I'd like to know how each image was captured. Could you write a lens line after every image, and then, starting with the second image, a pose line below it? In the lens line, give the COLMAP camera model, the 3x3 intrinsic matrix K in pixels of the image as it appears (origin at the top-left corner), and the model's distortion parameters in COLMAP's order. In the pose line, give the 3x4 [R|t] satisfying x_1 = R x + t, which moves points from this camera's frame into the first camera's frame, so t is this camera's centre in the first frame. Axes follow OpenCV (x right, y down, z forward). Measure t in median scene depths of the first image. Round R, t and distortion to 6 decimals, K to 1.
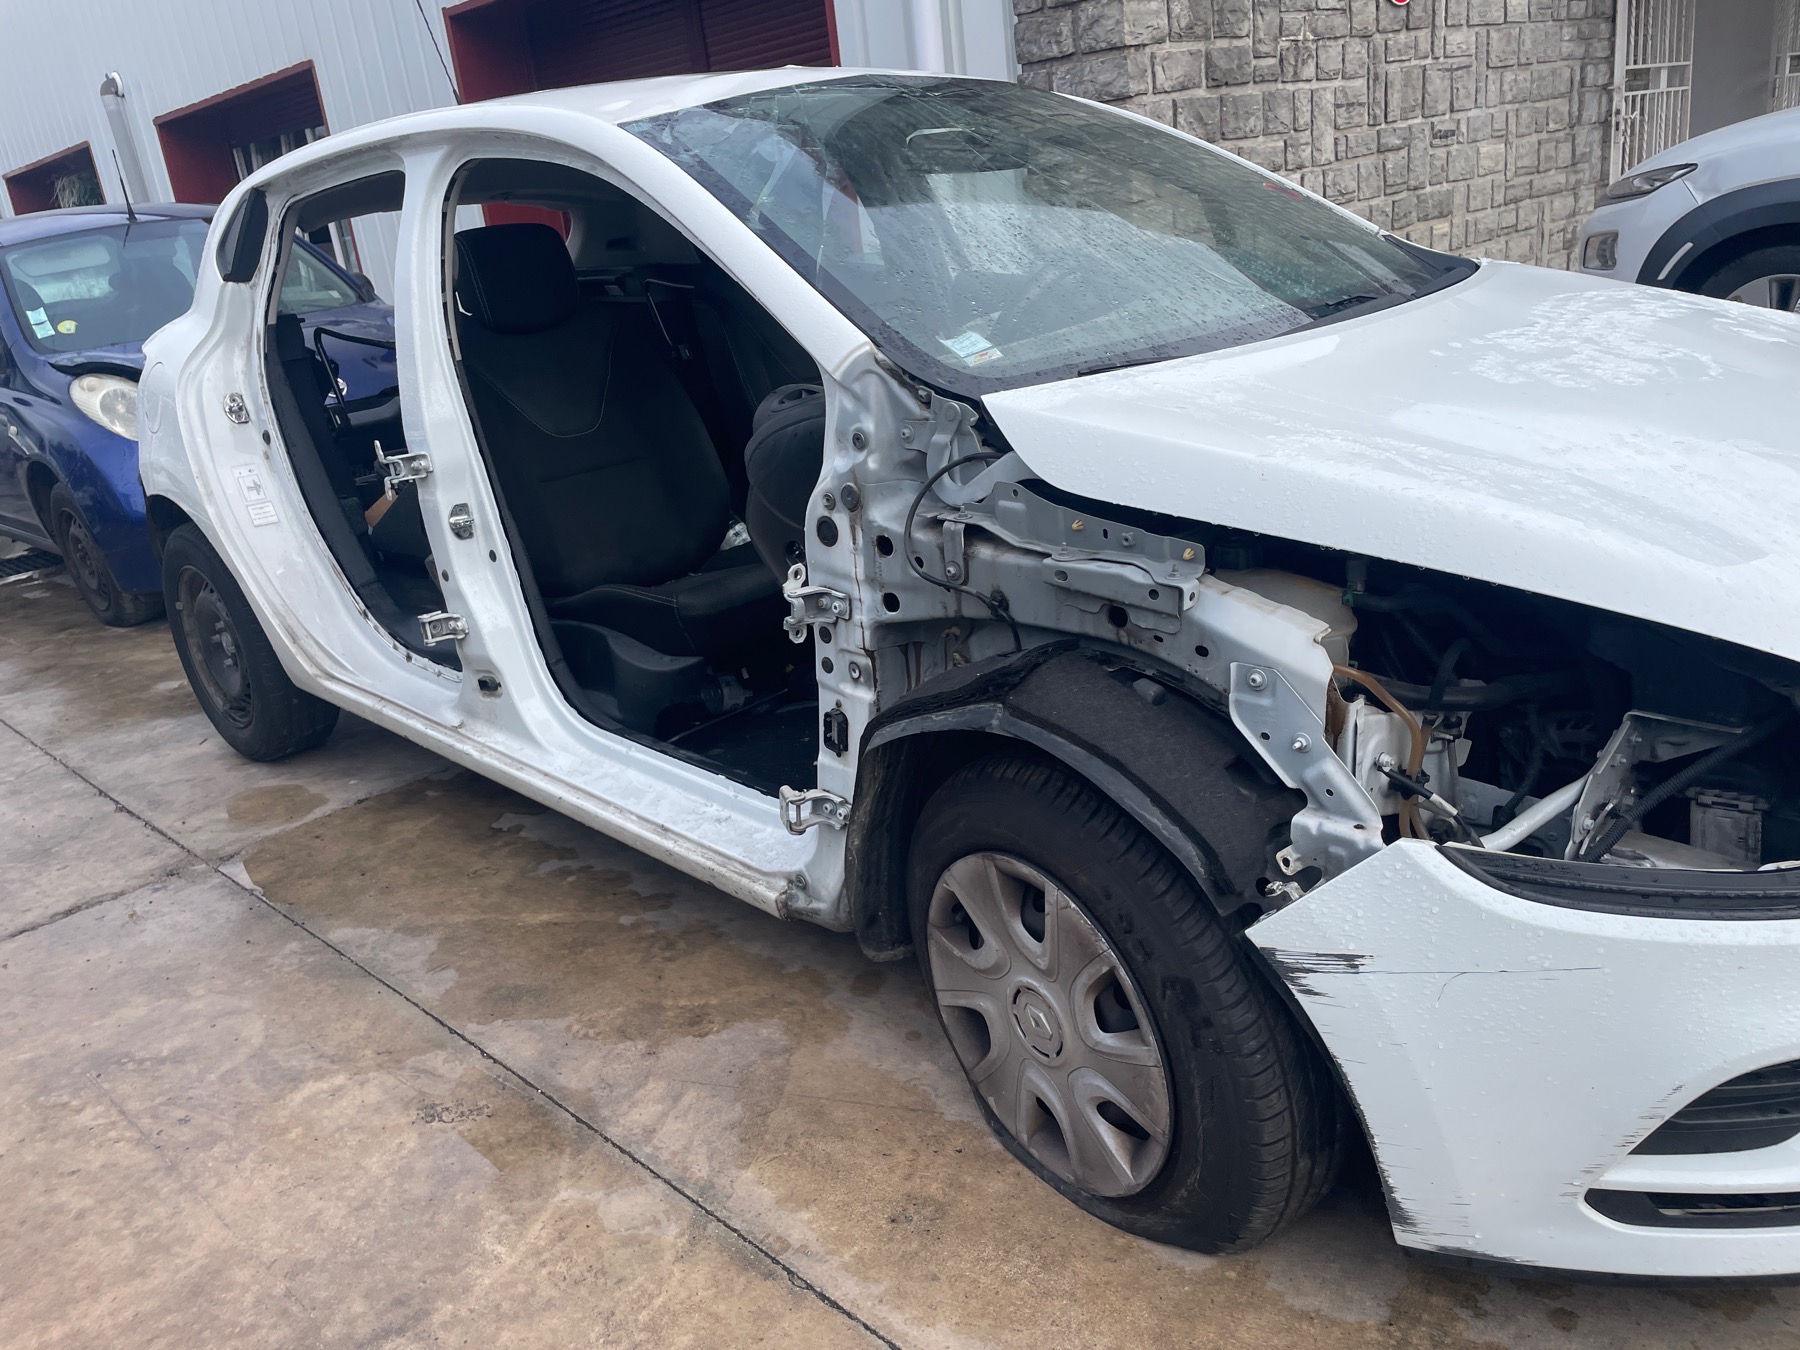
lens RADIAL K [[1366.0, 0, 897.7], [0, 1366.0, 632.6], [0, 0, 1]] dist [0.055915, -0.076605]
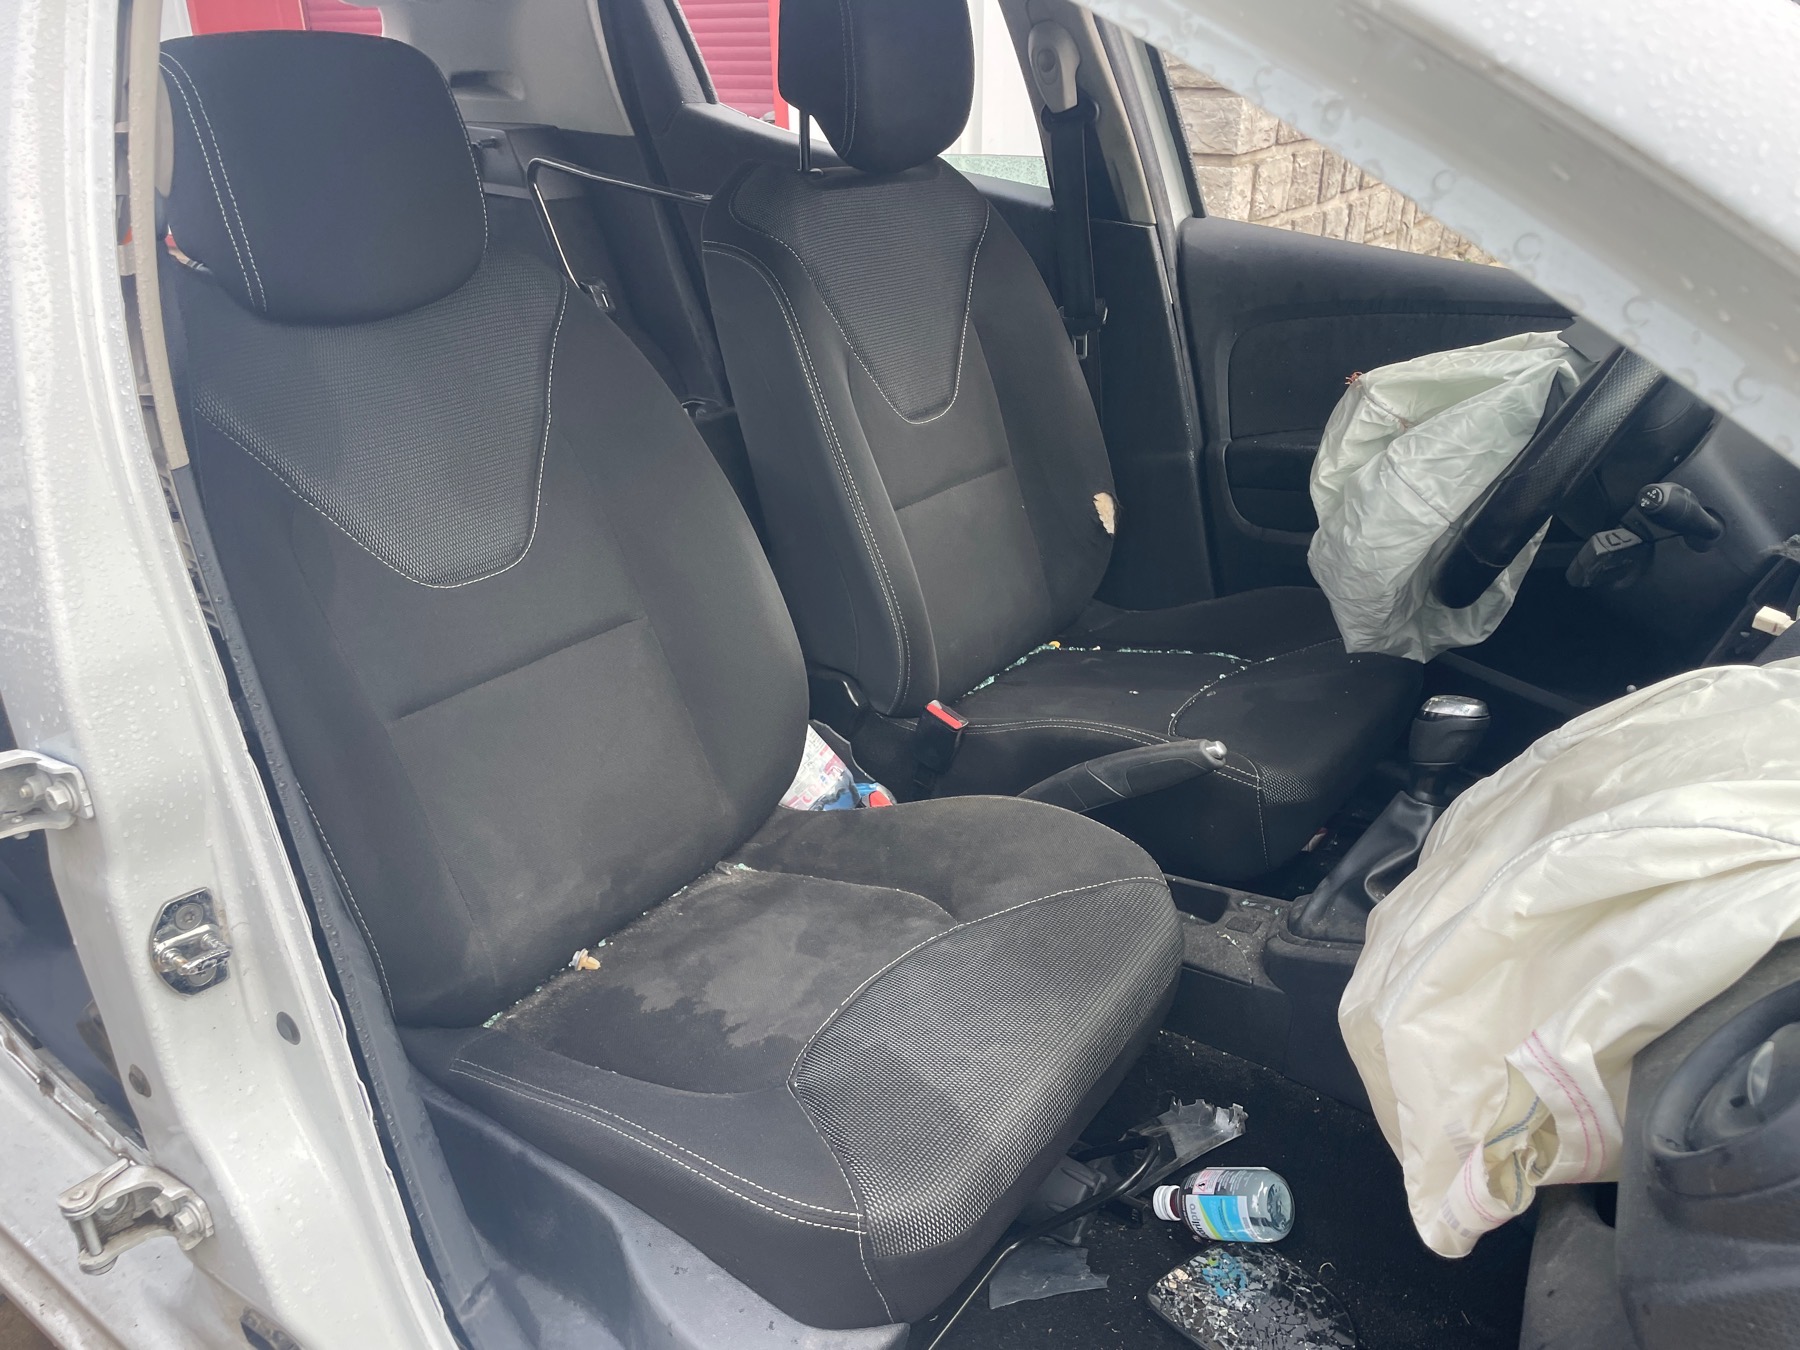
lens RADIAL K [[1358.5, 0, 895.0], [0, 1358.5, 667.9], [0, 0, 1]] dist [0.079080, -0.100692]
pose [[0.980363, 0.025410, 0.195558, -0.215976], [-0.049389, 0.991697, 0.118735, -0.195218], [-0.190917, -0.126062, 0.973478, 0.646229]]
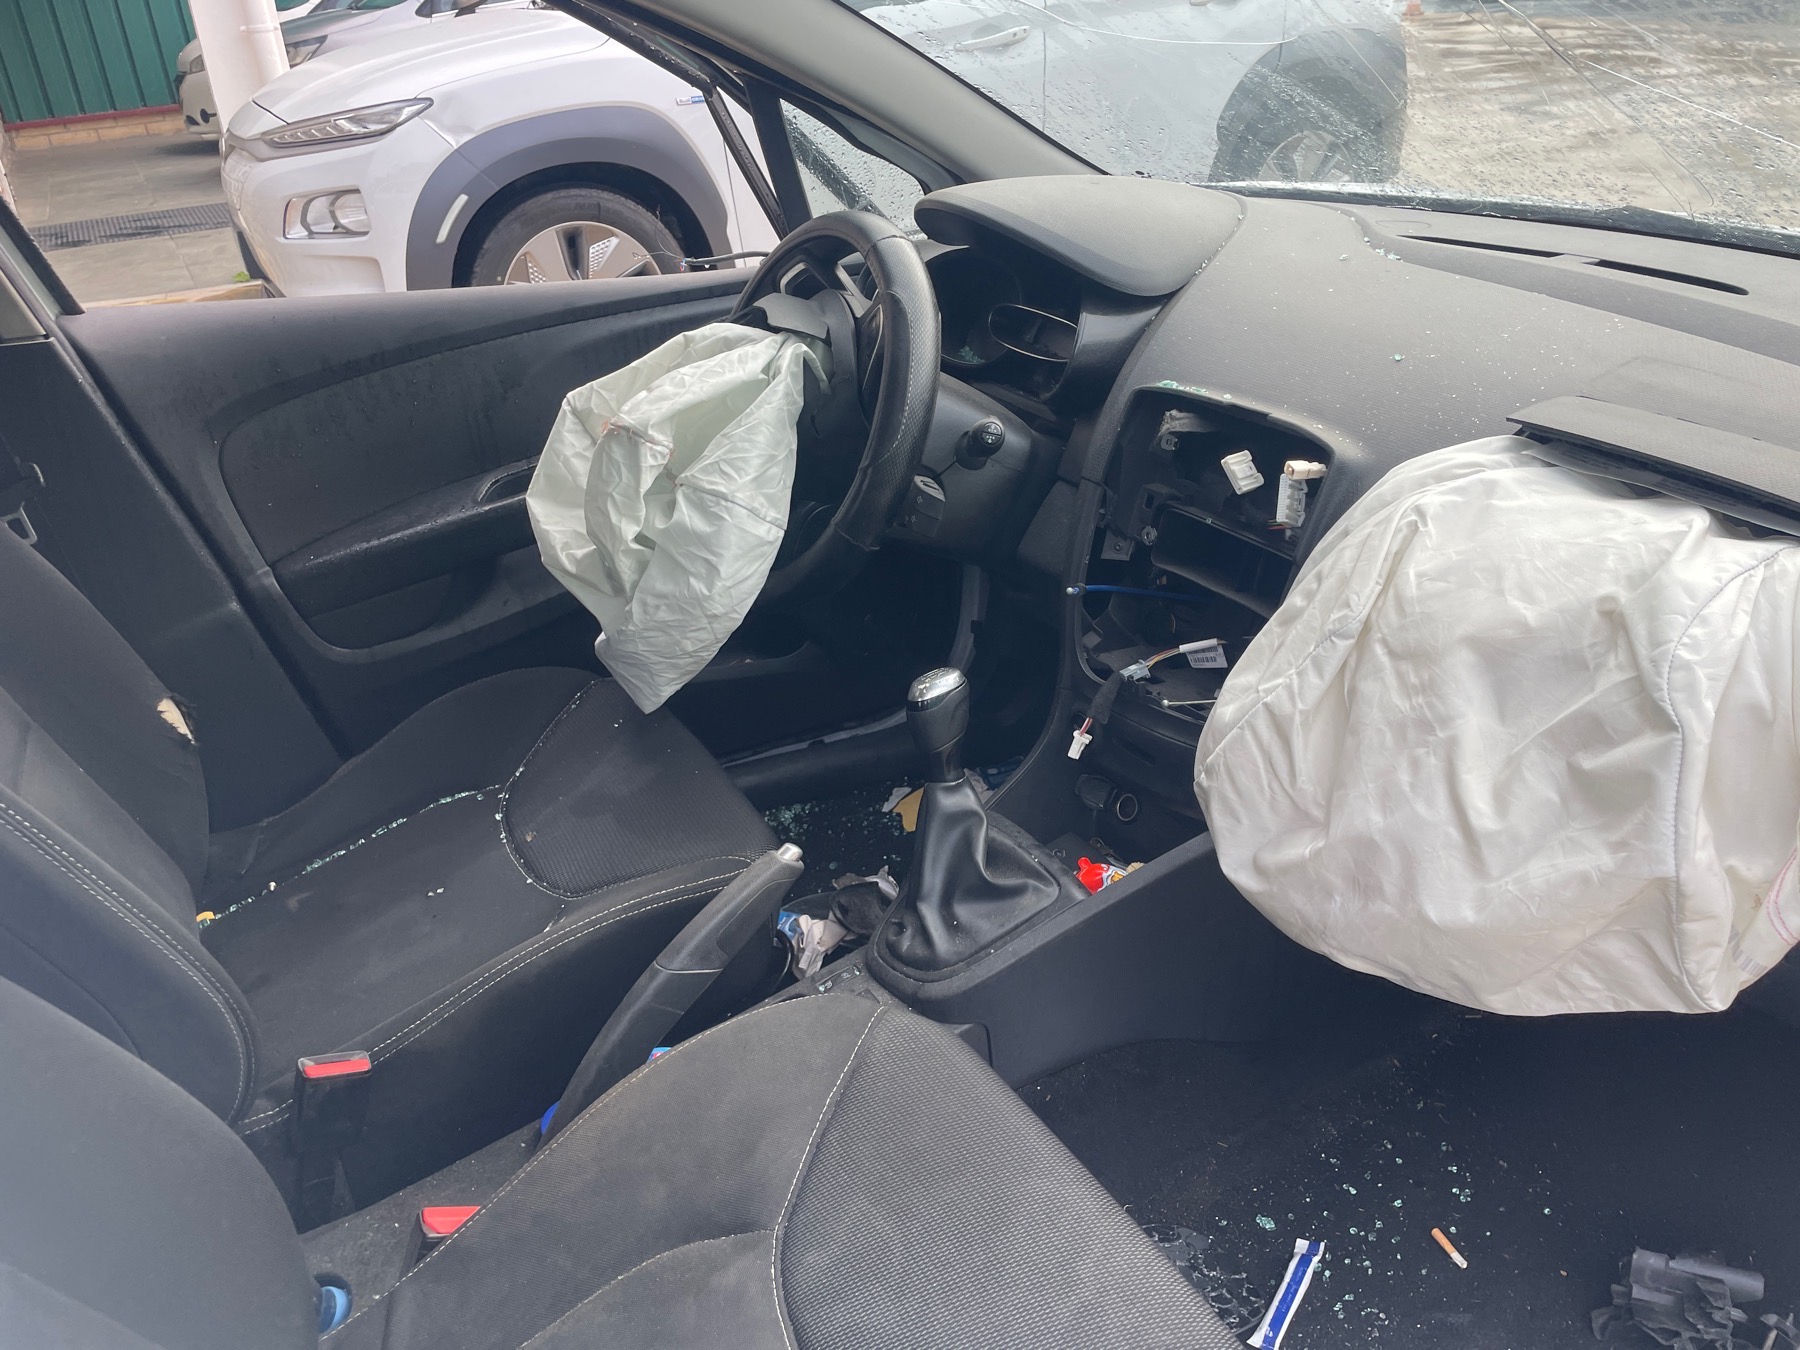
lens RADIAL K [[1358.5, 0, 895.0], [0, 1358.5, 667.9], [0, 0, 1]] dist [0.079080, -0.100692]
pose [[0.279242, -0.351931, 0.893403, -0.350841], [0.319374, 0.911483, 0.259229, -0.263422], [-0.905552, 0.212941, 0.366922, 0.890587]]
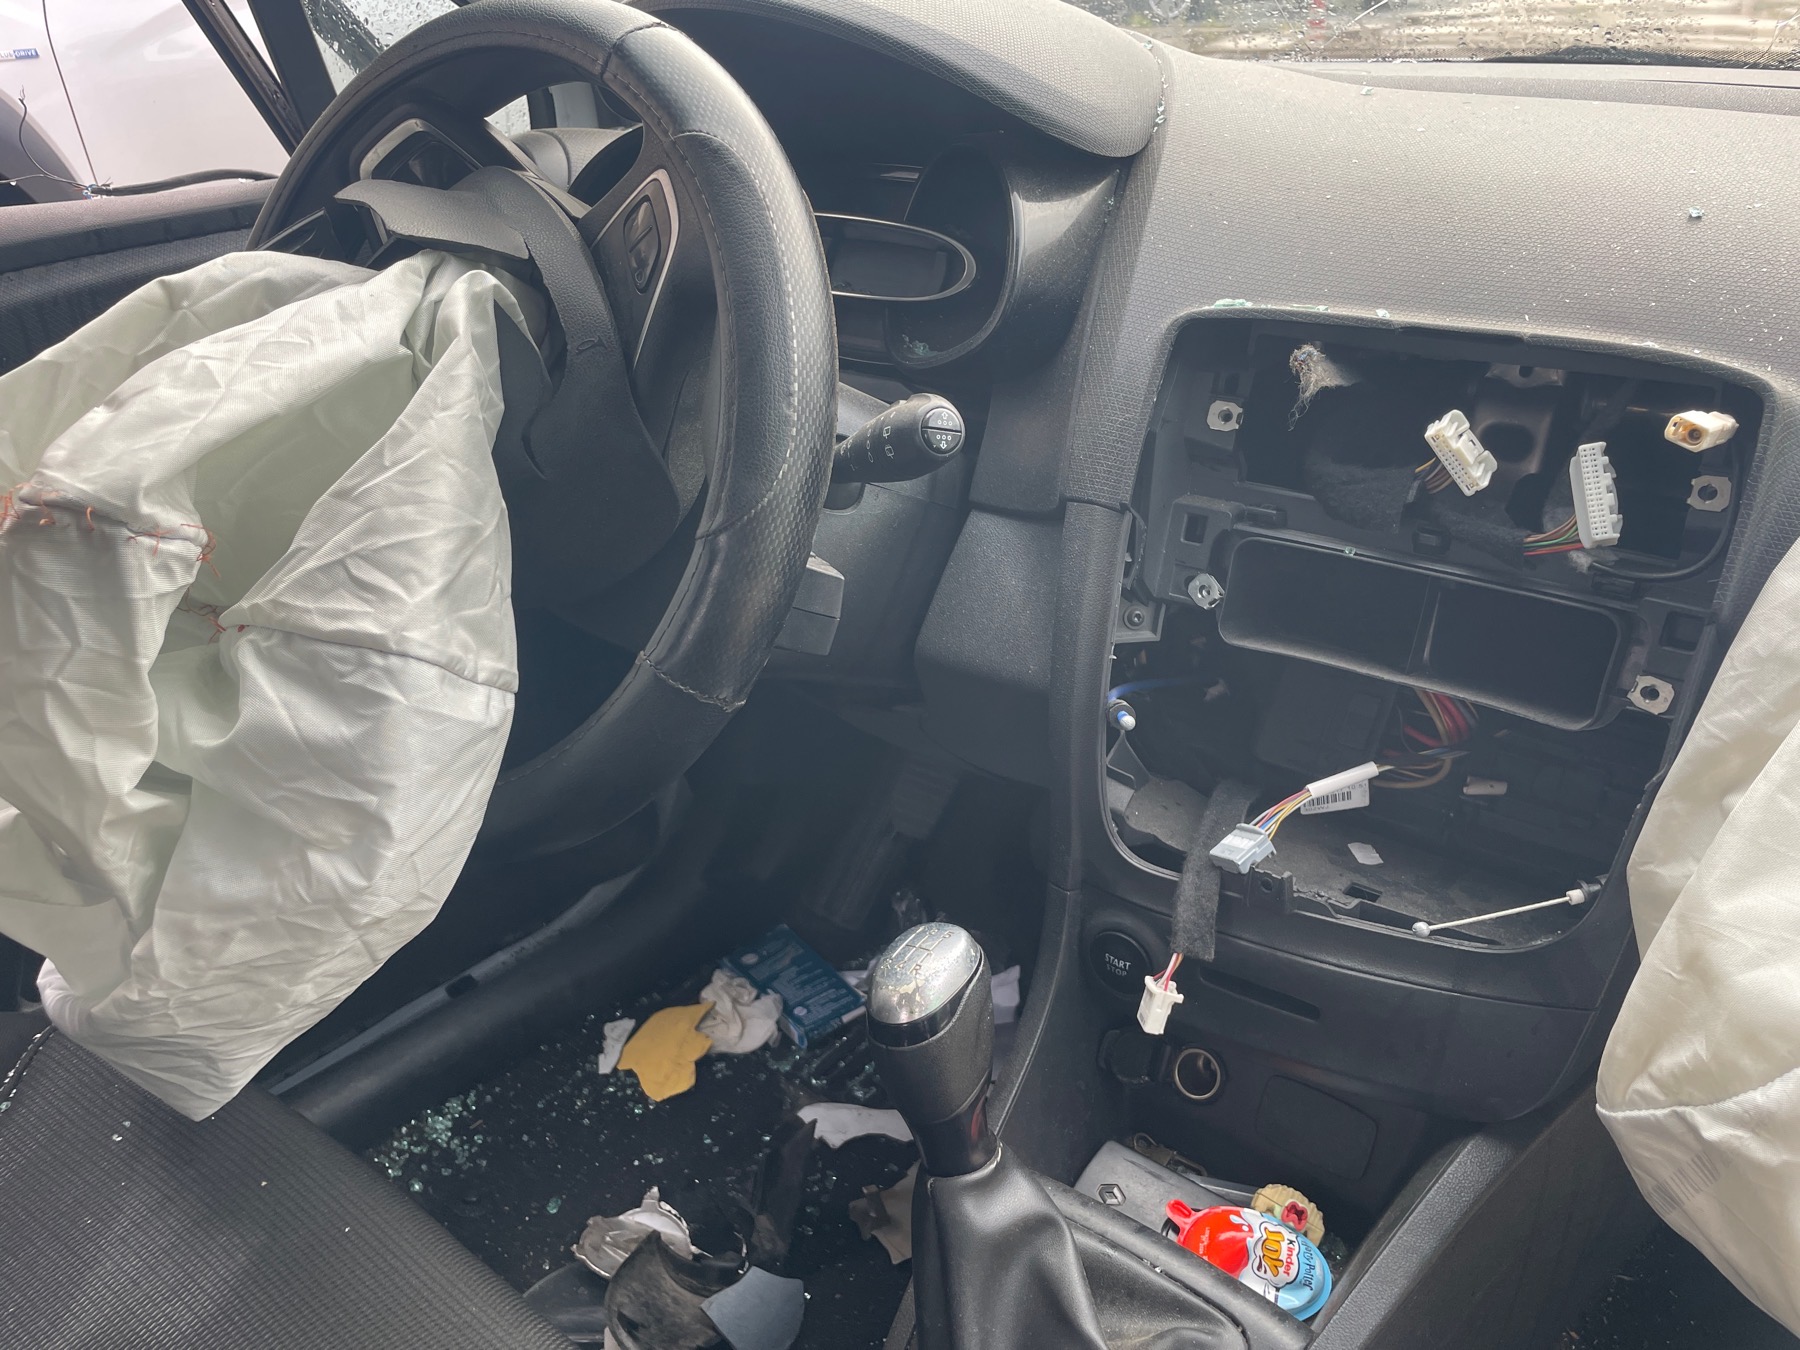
lens RADIAL K [[1366.0, 0, 903.9], [0, 1366.0, 660.8], [0, 0, 1]] dist [0.058422, -0.099255]
pose [[-0.134363, -0.347784, 0.927897, -0.128093], [0.344991, 0.861390, 0.372812, -0.258548], [-0.928939, 0.370209, 0.004244, 1.027399]]
